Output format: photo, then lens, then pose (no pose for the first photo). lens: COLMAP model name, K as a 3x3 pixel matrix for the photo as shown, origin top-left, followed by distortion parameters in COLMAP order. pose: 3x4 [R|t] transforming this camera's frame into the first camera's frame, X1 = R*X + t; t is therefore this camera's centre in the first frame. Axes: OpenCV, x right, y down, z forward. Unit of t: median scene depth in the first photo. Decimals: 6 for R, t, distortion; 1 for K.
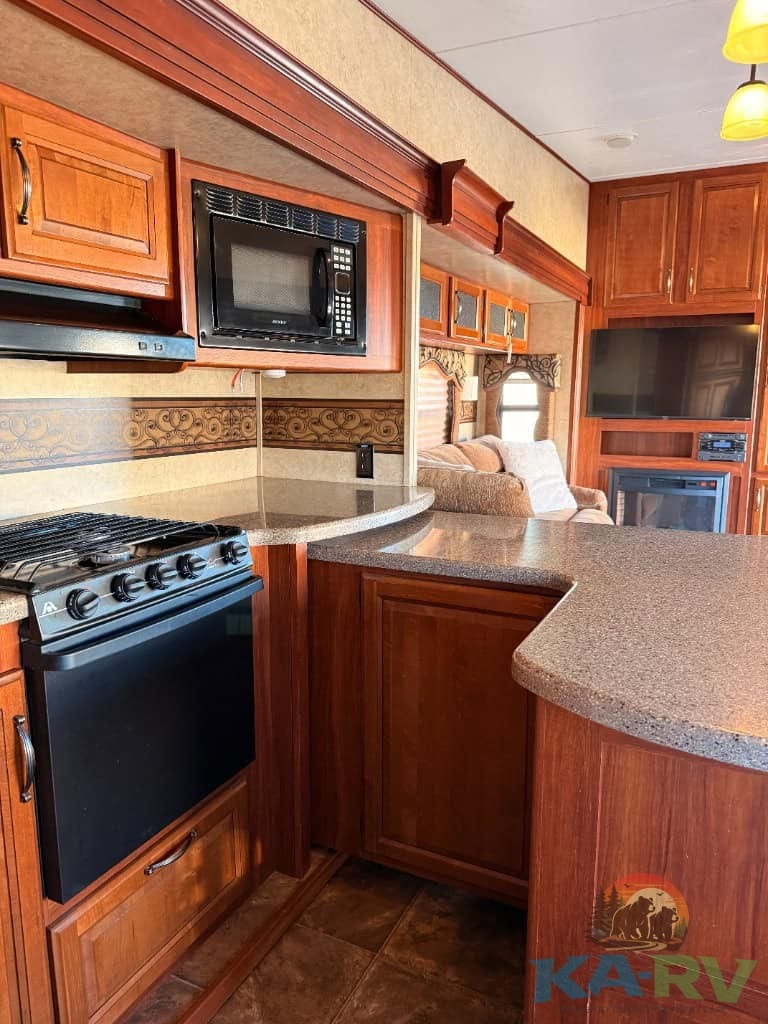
lens RADIAL K [[709.8, 0, 381.5], [0, 709.8, 515.7], [0, 0, 1]] dist [0.113889, -0.164898]
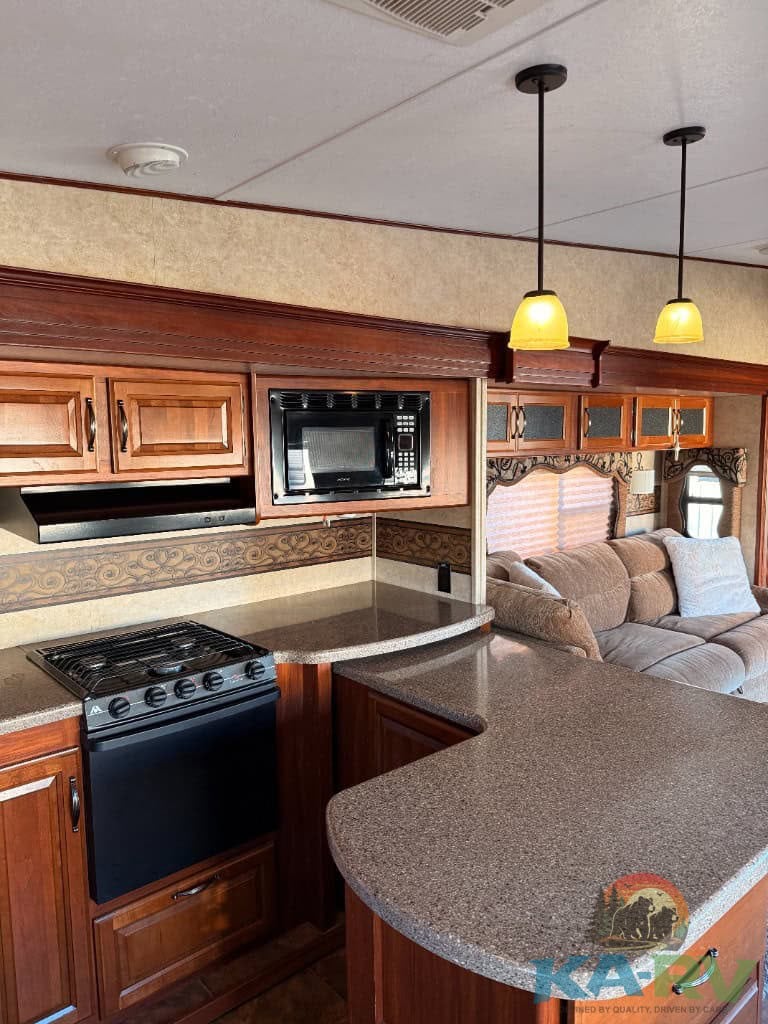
lens RADIAL K [[709.8, 0, 381.5], [0, 709.8, 515.7], [0, 0, 1]] dist [0.113889, -0.164898]
pose [[0.927524, 0.028600, -0.372668, 0.361586], [-0.053394, 0.996981, -0.056380, -0.124717], [0.369930, 0.072192, 0.926250, -0.138756]]
